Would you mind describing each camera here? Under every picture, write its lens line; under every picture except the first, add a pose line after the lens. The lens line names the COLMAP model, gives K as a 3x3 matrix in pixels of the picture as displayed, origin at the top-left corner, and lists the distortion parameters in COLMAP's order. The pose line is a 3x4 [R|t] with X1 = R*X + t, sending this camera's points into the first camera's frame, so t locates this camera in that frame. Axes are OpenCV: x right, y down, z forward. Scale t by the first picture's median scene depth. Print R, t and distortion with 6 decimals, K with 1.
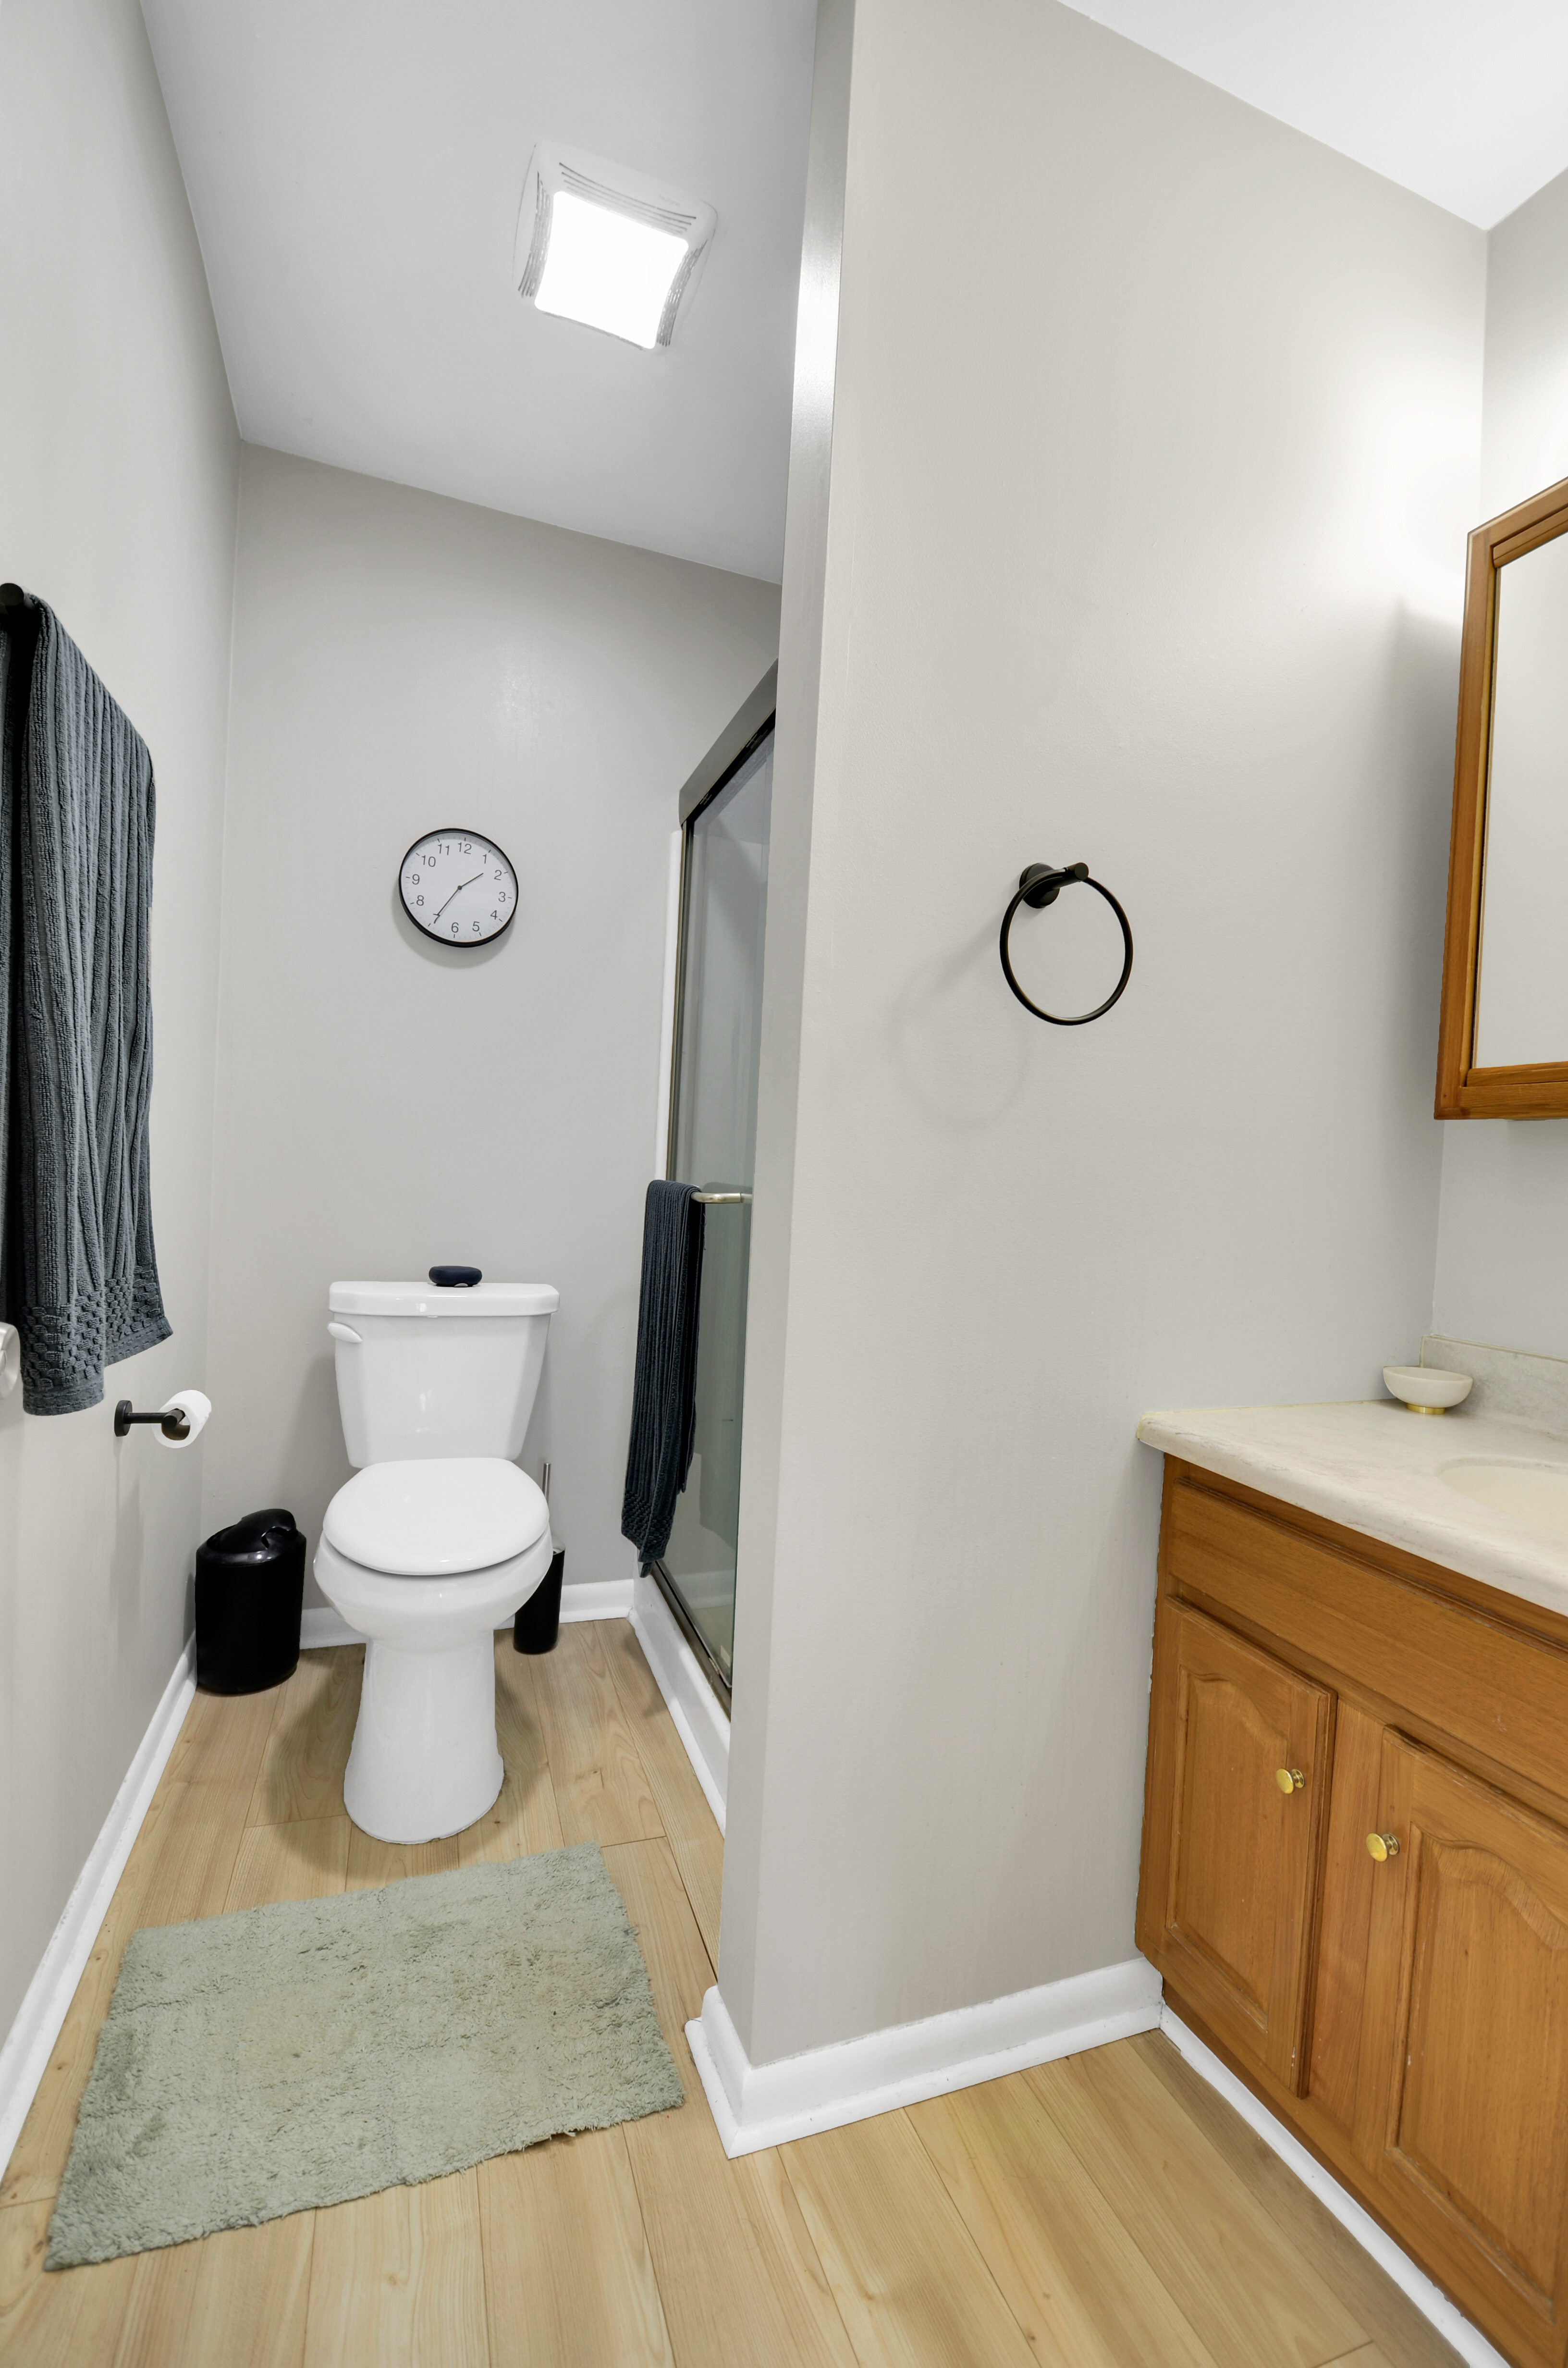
lens RADIAL K [[1037.9, 0, 784.0], [0, 1037.9, 1184.0], [0, 0, 1]] dist [0.001584, -0.000211]
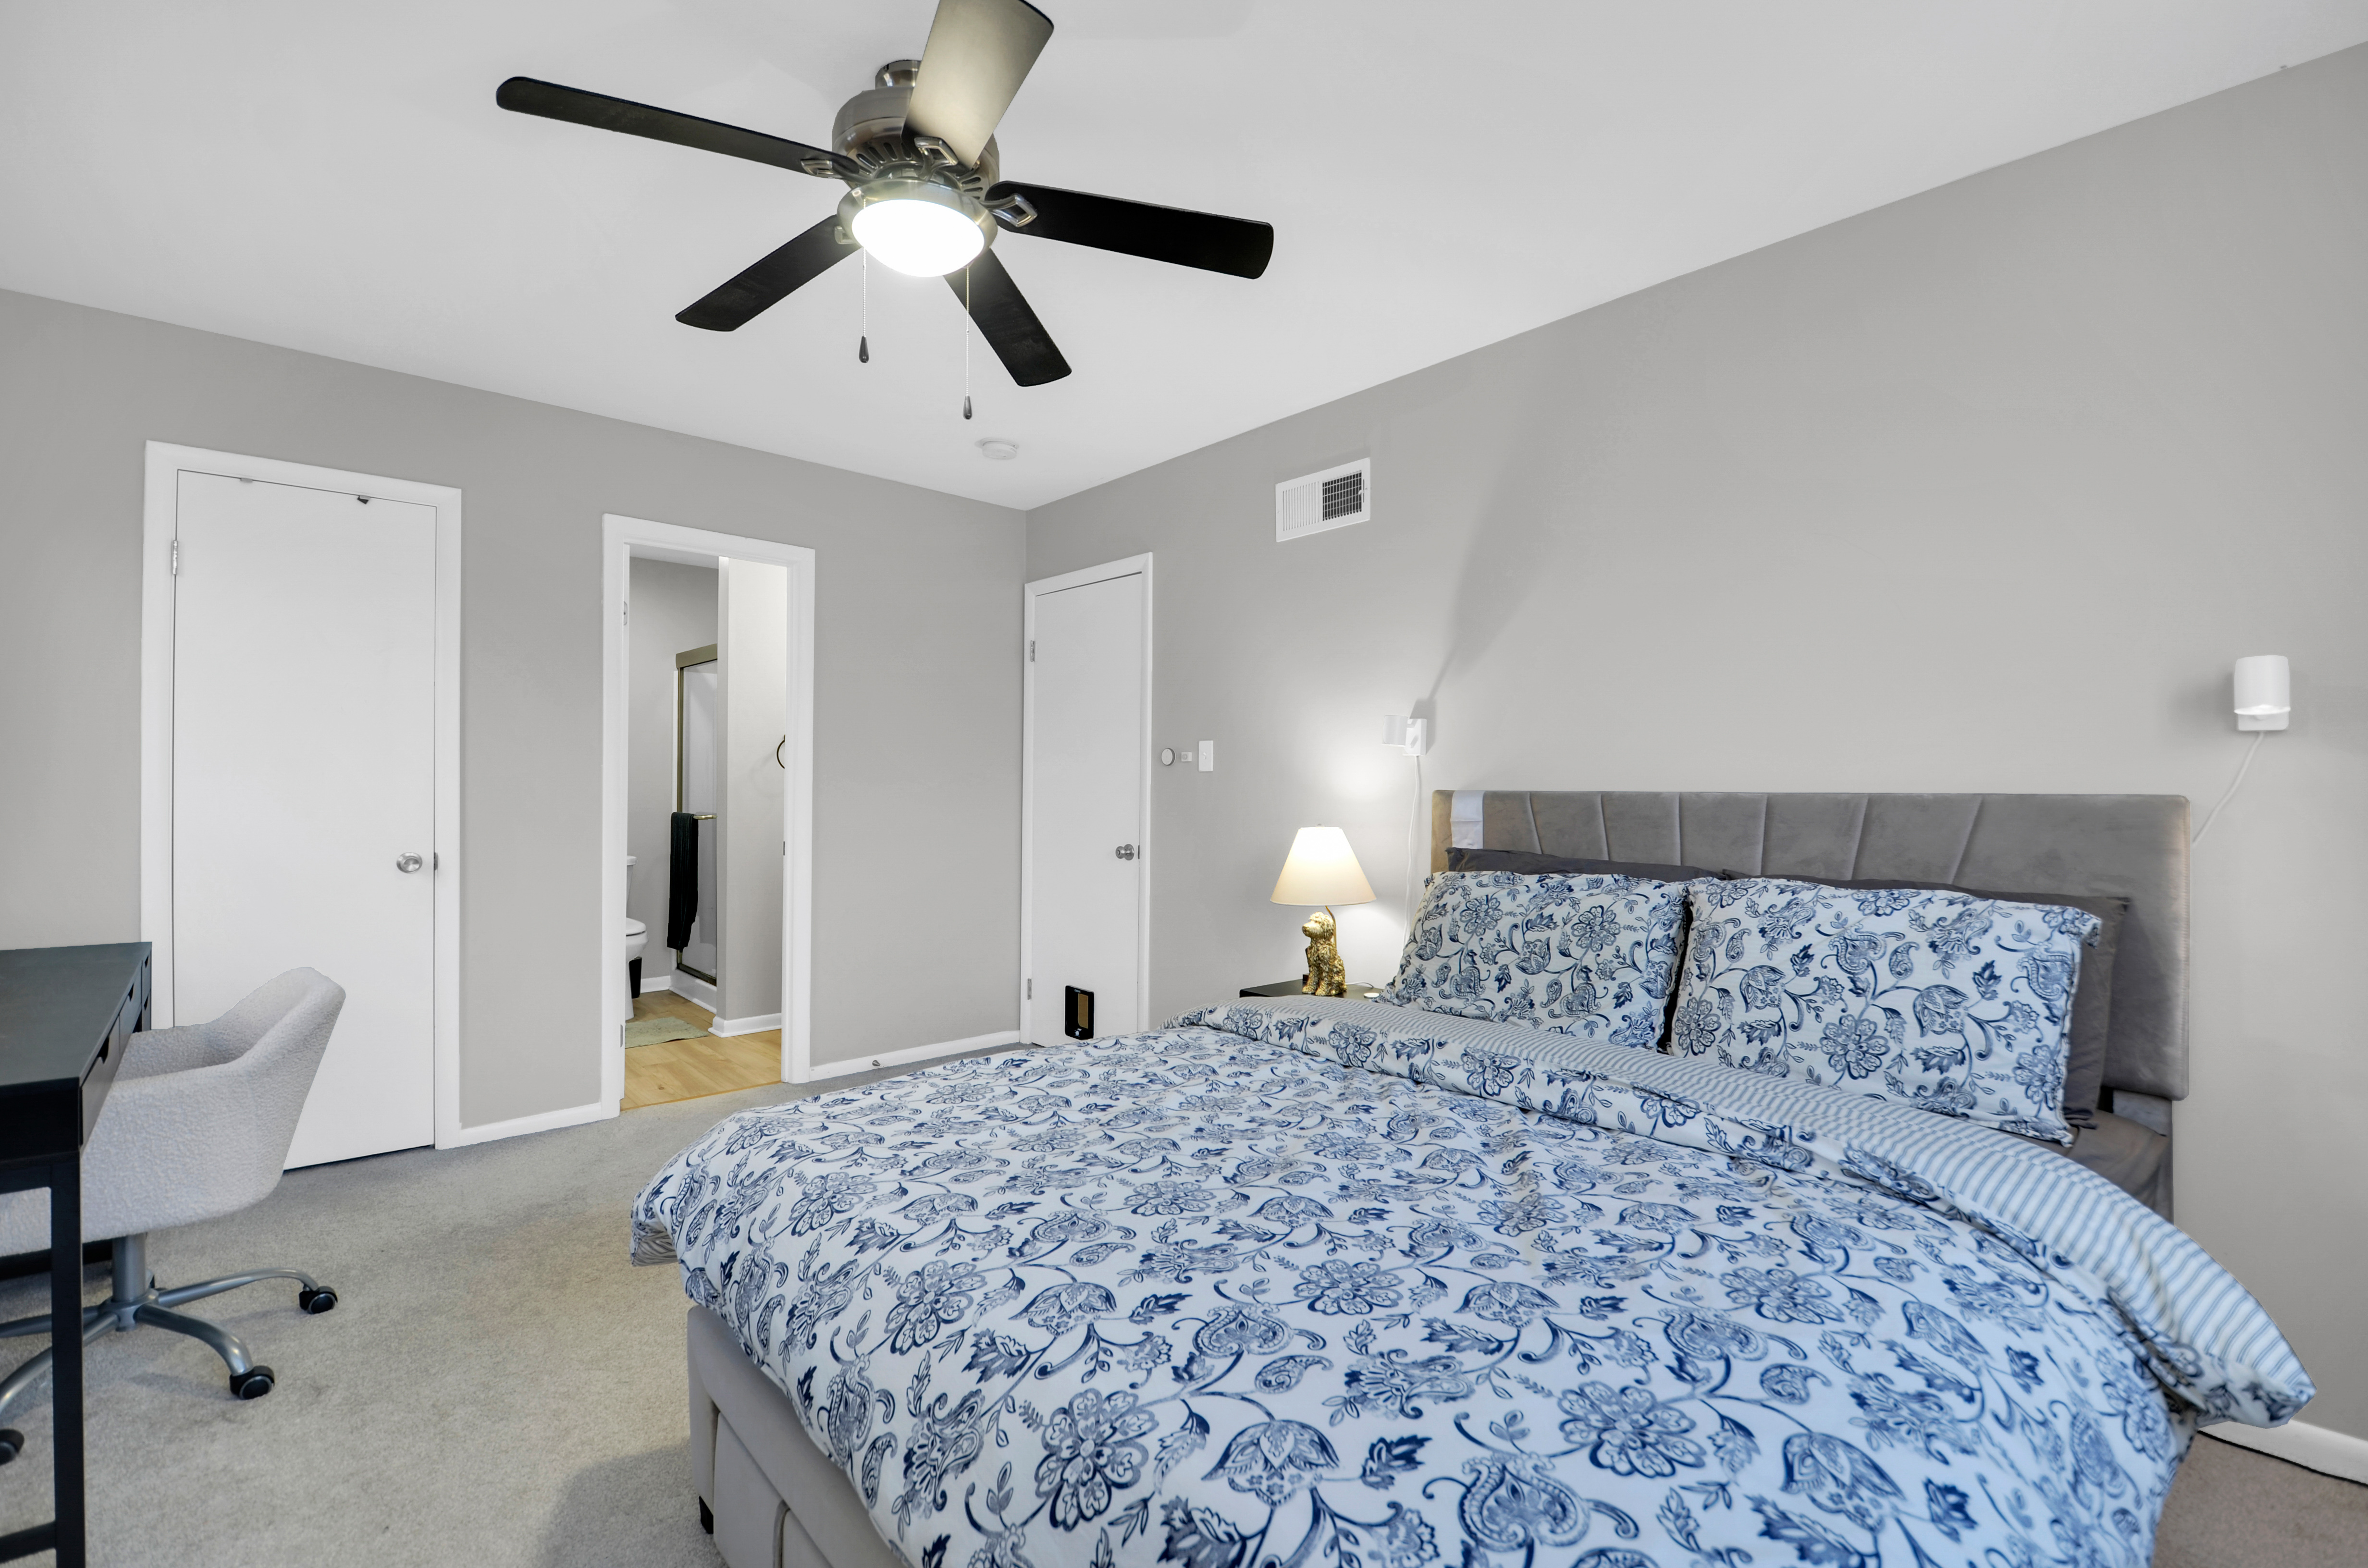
lens RADIAL K [[1037.9, 0, 1184.0], [0, 1037.9, 784.0], [0, 0, 1]] dist [0.001584, -0.000211]
pose [[0.921880, -0.043663, 0.385008, 0.054599], [0.044819, 0.998977, 0.005975, -0.030319], [-0.384875, 0.011748, 0.922894, -1.983354]]
